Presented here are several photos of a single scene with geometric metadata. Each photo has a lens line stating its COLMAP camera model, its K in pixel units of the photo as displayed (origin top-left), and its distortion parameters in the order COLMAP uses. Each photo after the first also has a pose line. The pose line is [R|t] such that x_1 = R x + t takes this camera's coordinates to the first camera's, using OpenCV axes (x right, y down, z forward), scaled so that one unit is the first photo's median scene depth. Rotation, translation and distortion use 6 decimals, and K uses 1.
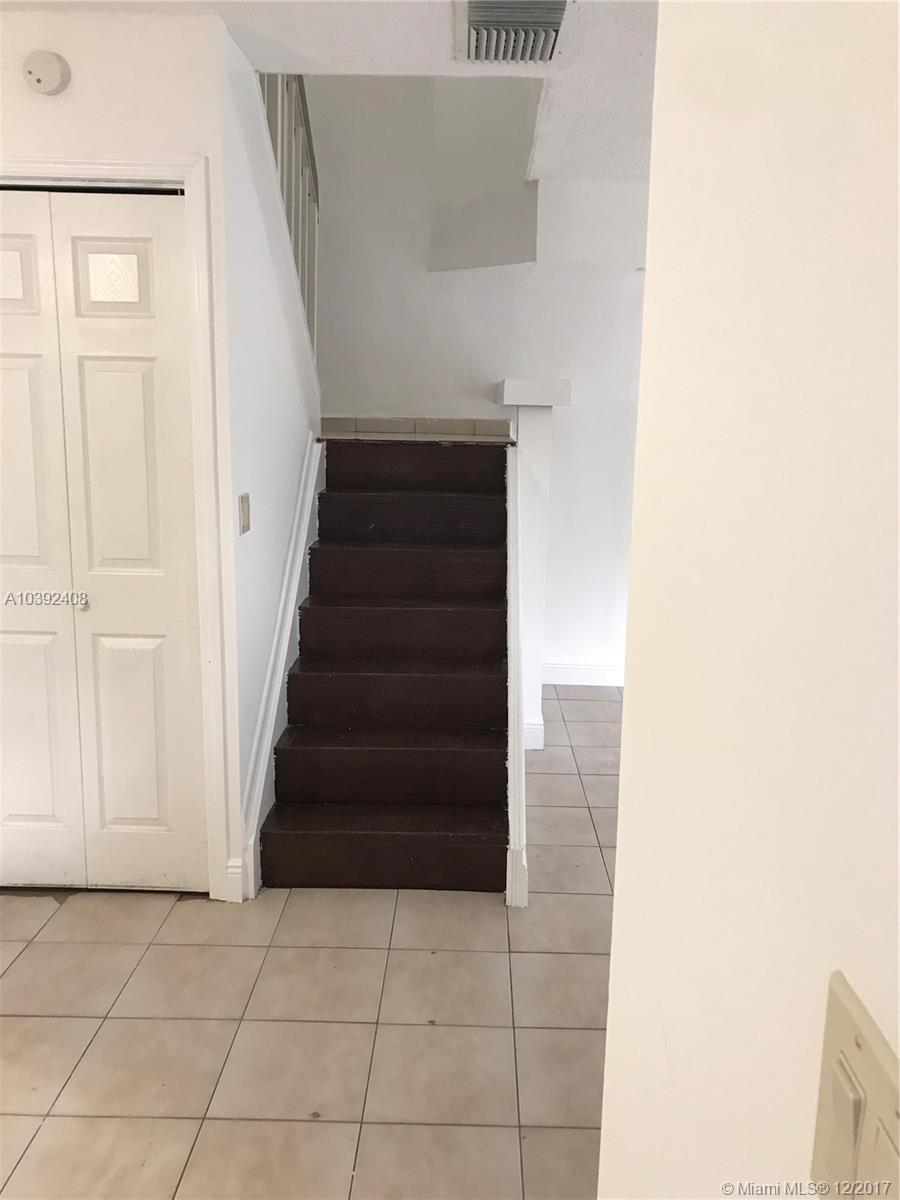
lens RADIAL K [[977.4, 0, 450.3], [0, 977.4, 598.4], [0, 0, 1]] dist [0.019134, -0.012924]
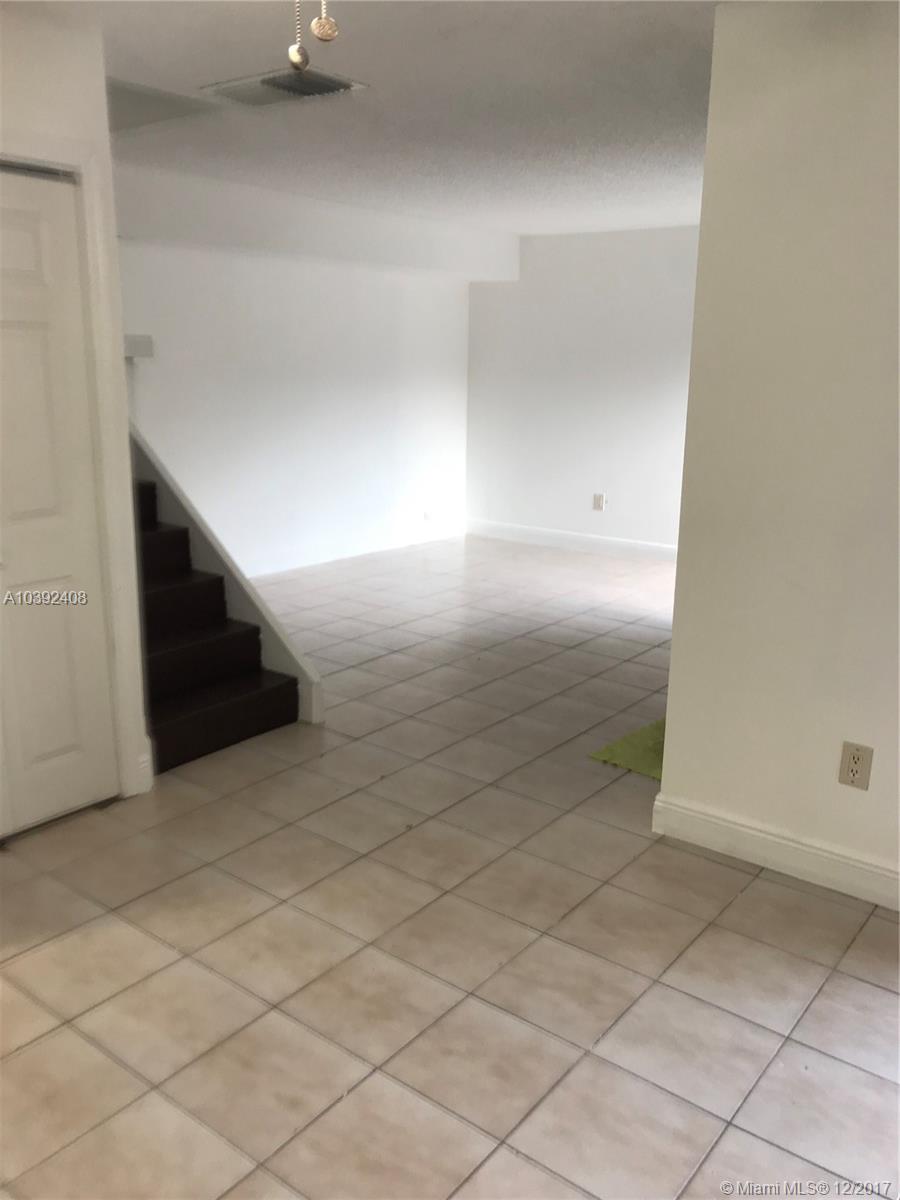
lens RADIAL K [[977.4, 0, 442.4], [0, 977.4, 600.9], [0, 0, 1]] dist [0.019134, -0.012924]
pose [[0.611750, -0.210648, 0.762489, -0.965061], [0.162414, 0.976805, 0.139549, -0.023907], [-0.774199, 0.038470, 0.631772, -0.025078]]
